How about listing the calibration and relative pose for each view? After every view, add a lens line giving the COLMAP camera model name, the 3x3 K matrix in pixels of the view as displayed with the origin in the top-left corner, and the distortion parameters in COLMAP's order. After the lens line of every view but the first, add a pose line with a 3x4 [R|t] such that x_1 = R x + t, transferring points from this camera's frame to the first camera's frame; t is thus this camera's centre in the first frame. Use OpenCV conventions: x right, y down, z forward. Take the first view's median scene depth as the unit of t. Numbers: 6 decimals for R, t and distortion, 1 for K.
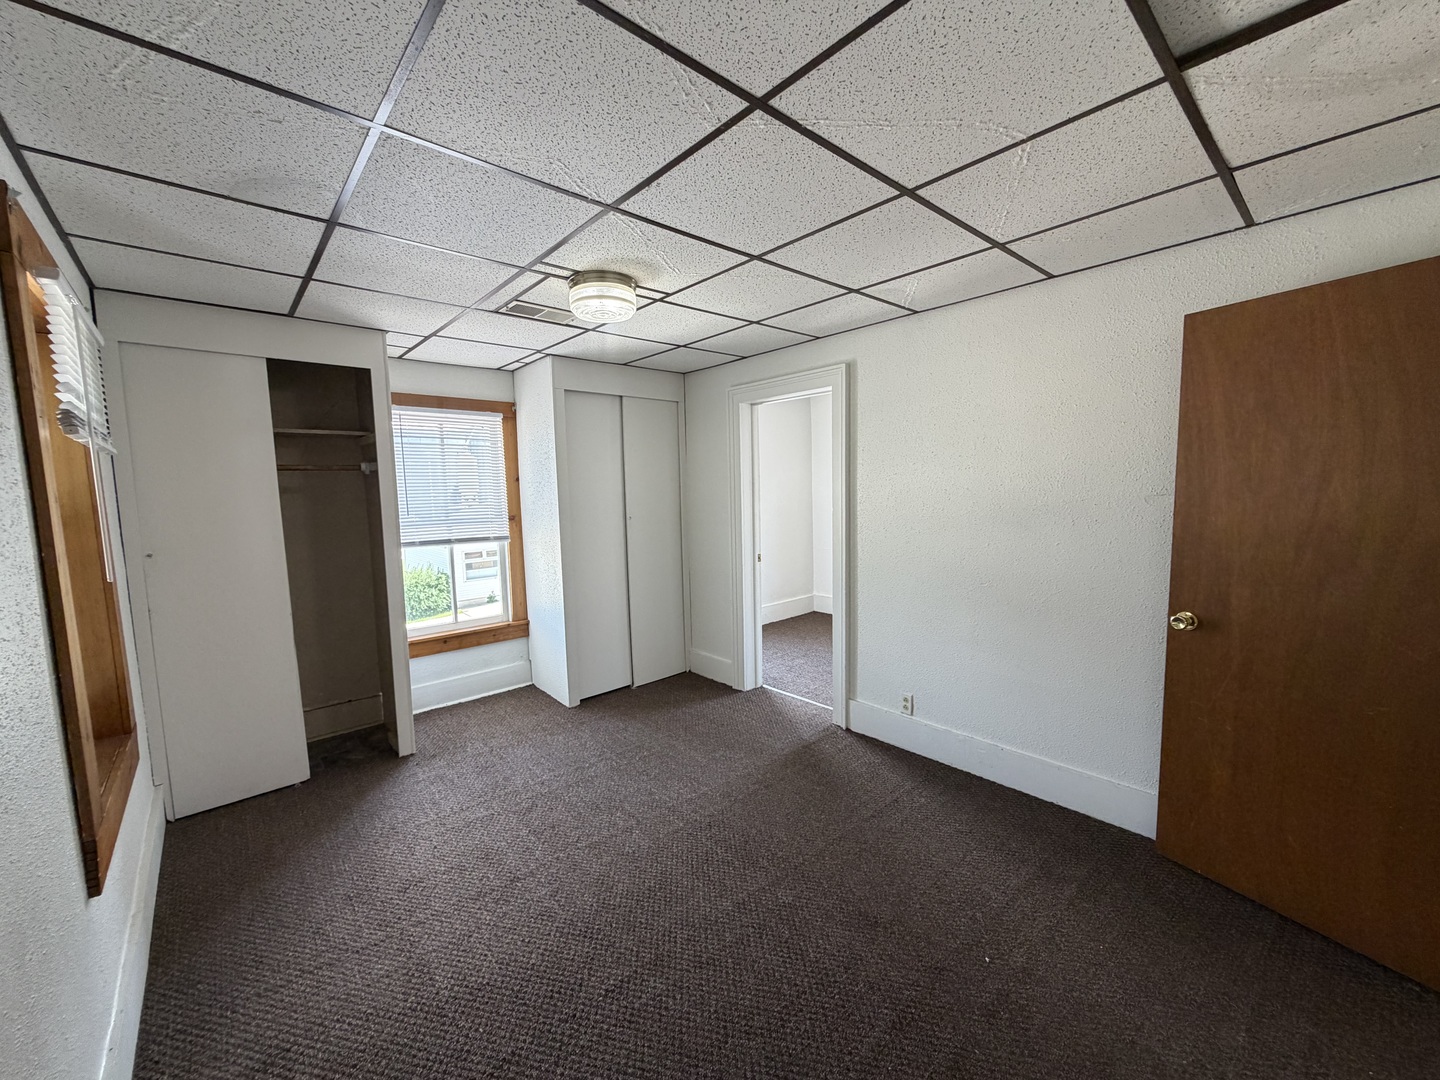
lens RADIAL K [[572.8, 0, 719.9], [0, 572.8, 540.0], [0, 0, 1]] dist [-0.001123, 0.000499]
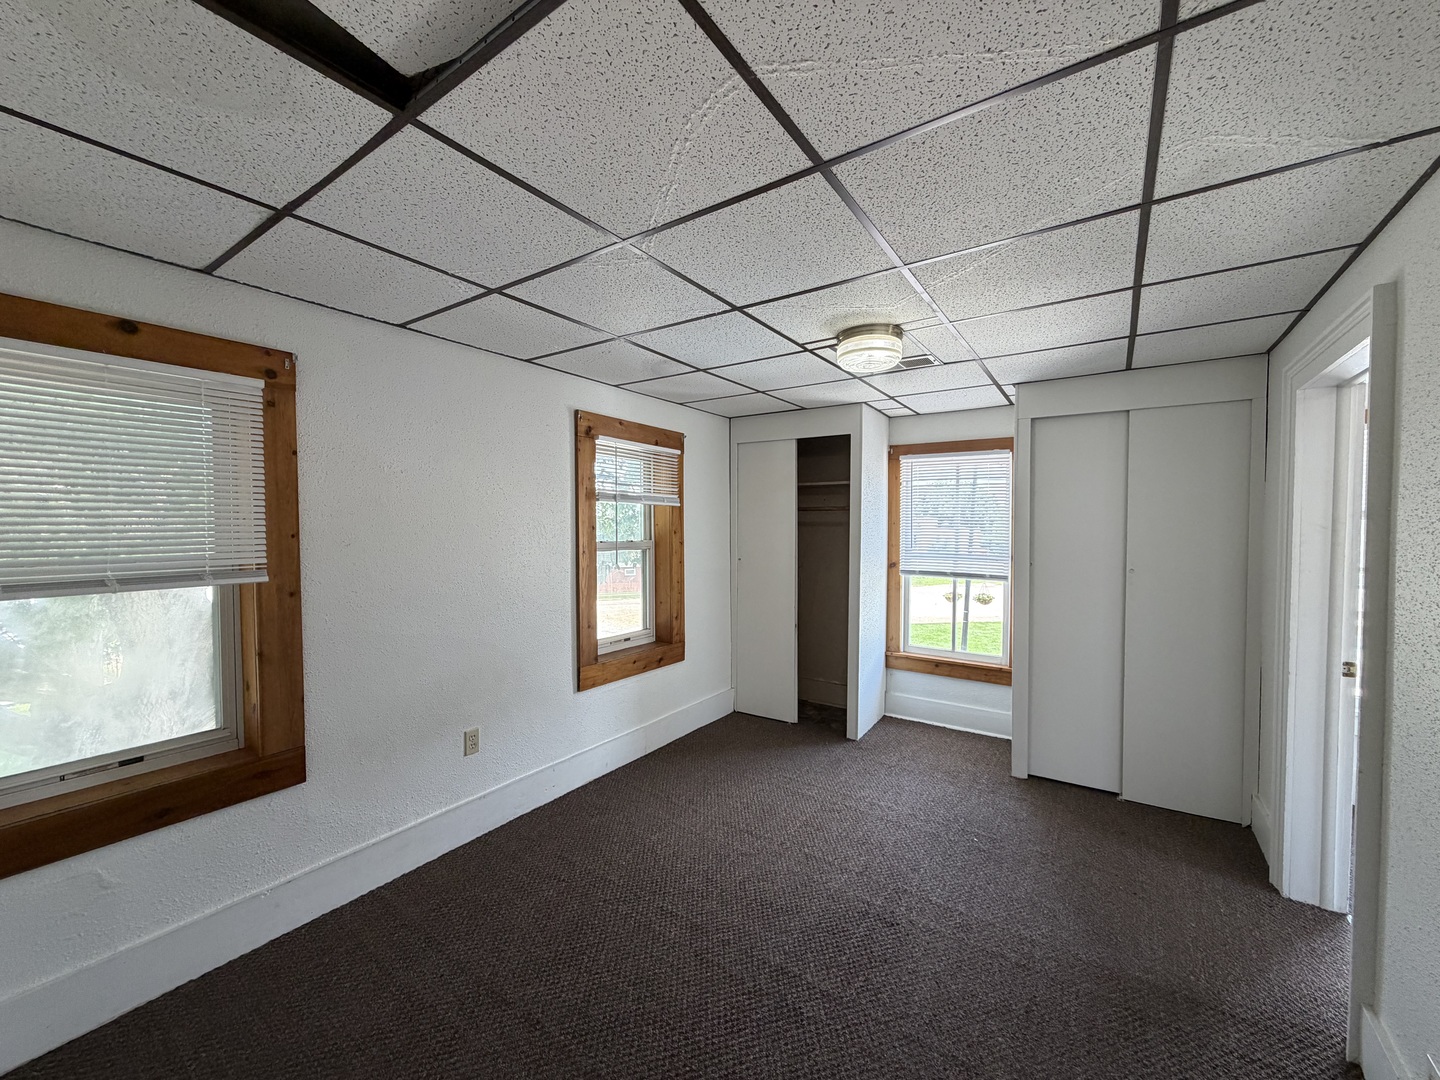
lens RADIAL K [[572.8, 0, 717.3], [0, 572.8, 537.3], [0, 0, 1]] dist [-0.001123, 0.000499]
pose [[0.241871, 0.045408, -0.969245, 0.537185], [-0.101640, 0.994595, 0.021232, -0.052141], [0.964970, 0.093379, 0.245179, 0.357332]]
